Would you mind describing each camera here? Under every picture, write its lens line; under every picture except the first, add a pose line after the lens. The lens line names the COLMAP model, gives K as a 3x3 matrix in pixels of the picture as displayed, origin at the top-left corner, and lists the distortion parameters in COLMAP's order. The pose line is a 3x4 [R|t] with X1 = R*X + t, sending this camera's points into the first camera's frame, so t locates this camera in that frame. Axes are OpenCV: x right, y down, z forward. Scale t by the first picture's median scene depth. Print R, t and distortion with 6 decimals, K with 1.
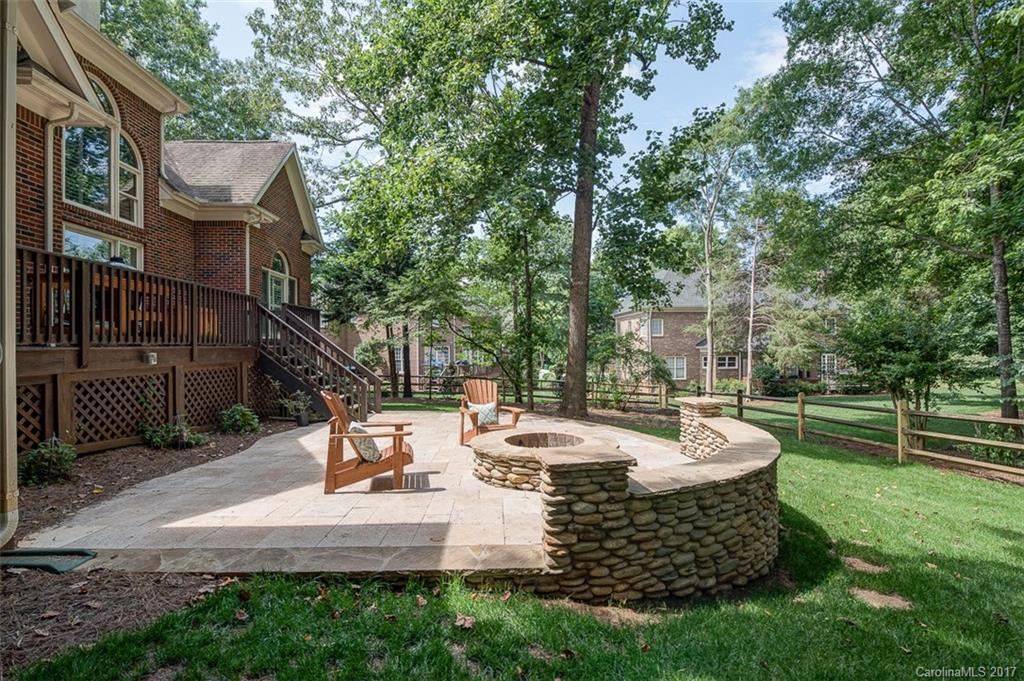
lens RADIAL K [[473.5, 0, 512.0], [0, 473.5, 340.5], [0, 0, 1]] dist [-0.001259, -0.000291]
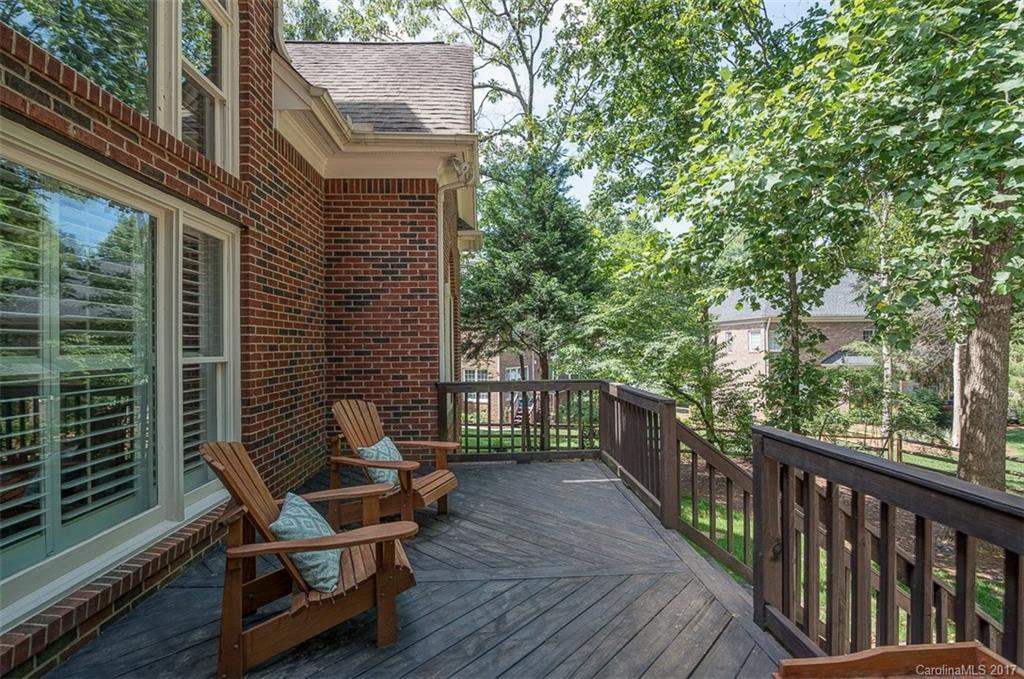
lens RADIAL K [[473.5, 0, 512.0], [0, 473.5, 339.5], [0, 0, 1]] dist [-0.001259, -0.000291]
pose [[0.999979, -0.005993, -0.002375, -0.576178], [0.005988, 0.999980, -0.002233, -0.118501], [0.002388, 0.002219, 0.999995, 0.648868]]
